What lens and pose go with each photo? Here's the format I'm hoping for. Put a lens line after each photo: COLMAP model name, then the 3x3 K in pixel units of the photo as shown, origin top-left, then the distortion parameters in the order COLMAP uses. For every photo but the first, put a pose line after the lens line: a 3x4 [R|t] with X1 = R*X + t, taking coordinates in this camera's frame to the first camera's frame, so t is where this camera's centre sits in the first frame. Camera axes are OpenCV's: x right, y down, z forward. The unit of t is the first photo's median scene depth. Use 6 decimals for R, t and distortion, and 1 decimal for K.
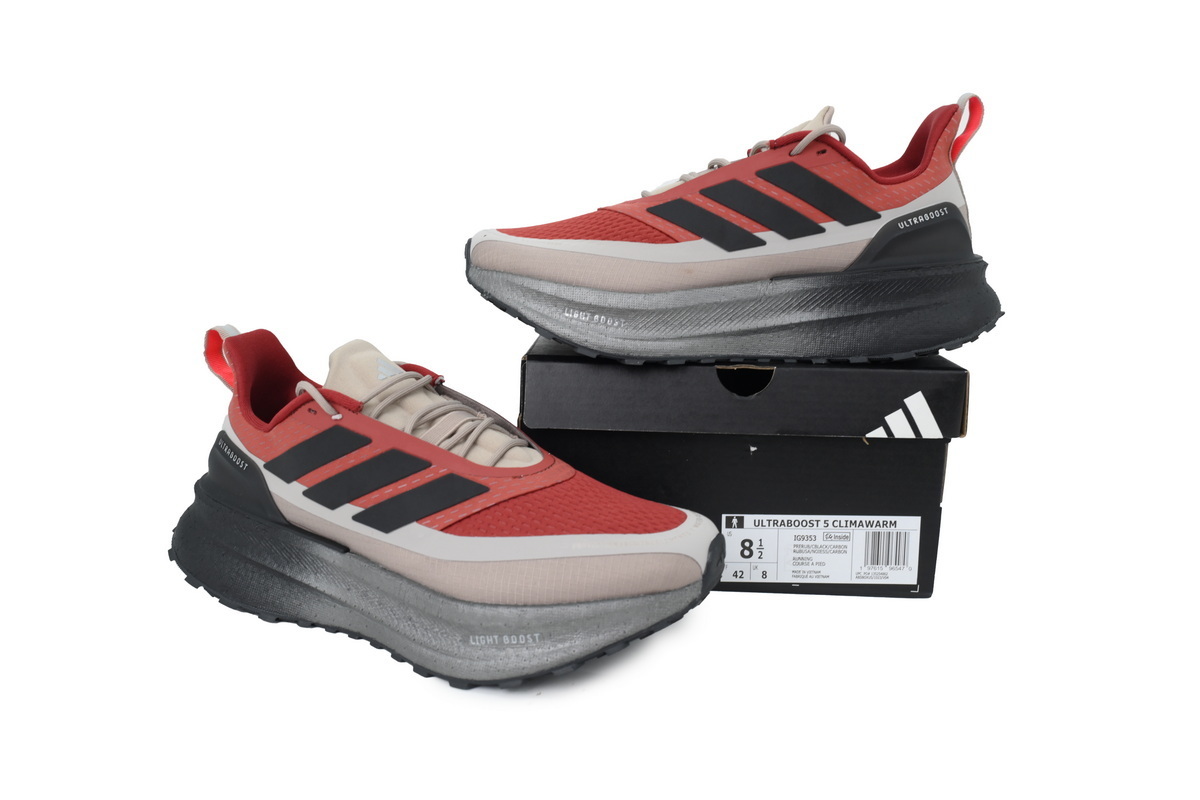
lens RADIAL K [[948.9, 0, 600.7], [0, 948.9, 406.0], [0, 0, 1]] dist [-0.008718, -0.004075]
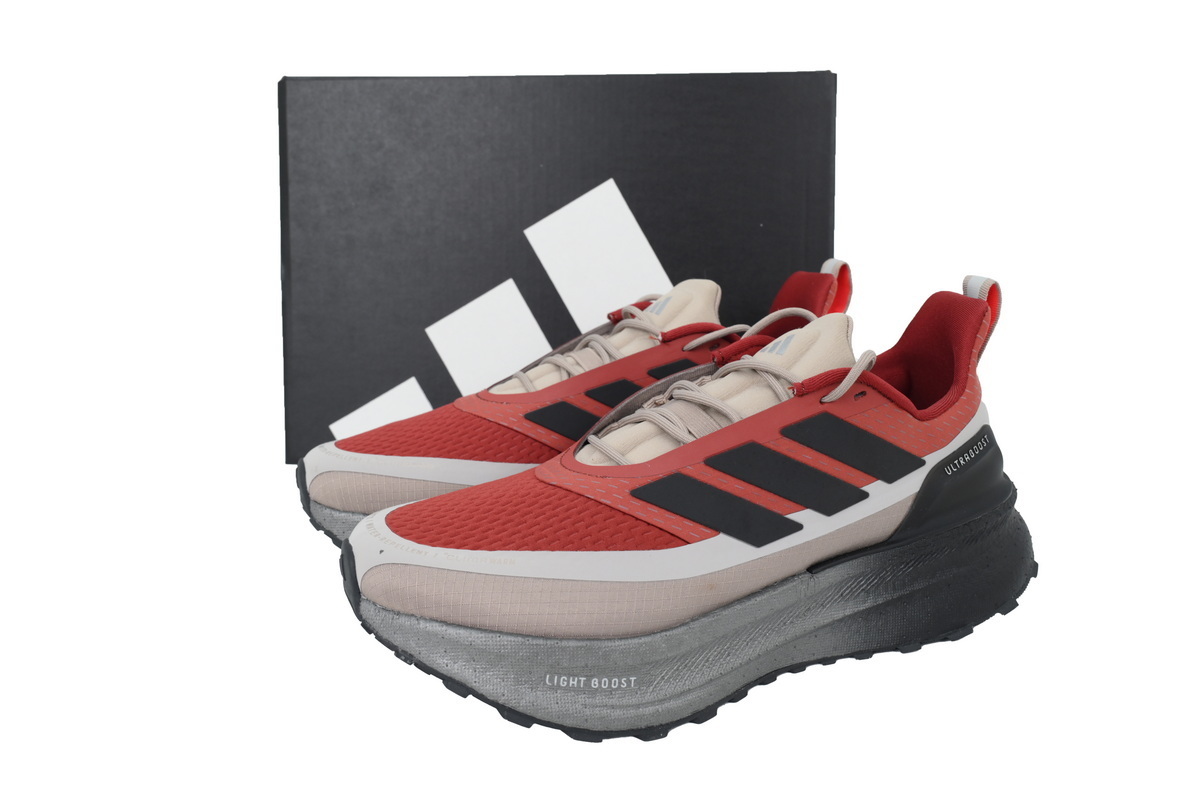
lens RADIAL K [[948.9, 0, 602.9], [0, 948.9, 397.8], [0, 0, 1]] dist [-0.008718, -0.004075]
pose [[0.944620, -0.110624, 0.308959, -0.178387], [0.111768, 0.993635, 0.014053, -0.293747], [-0.308547, 0.021257, 0.950972, 0.360108]]
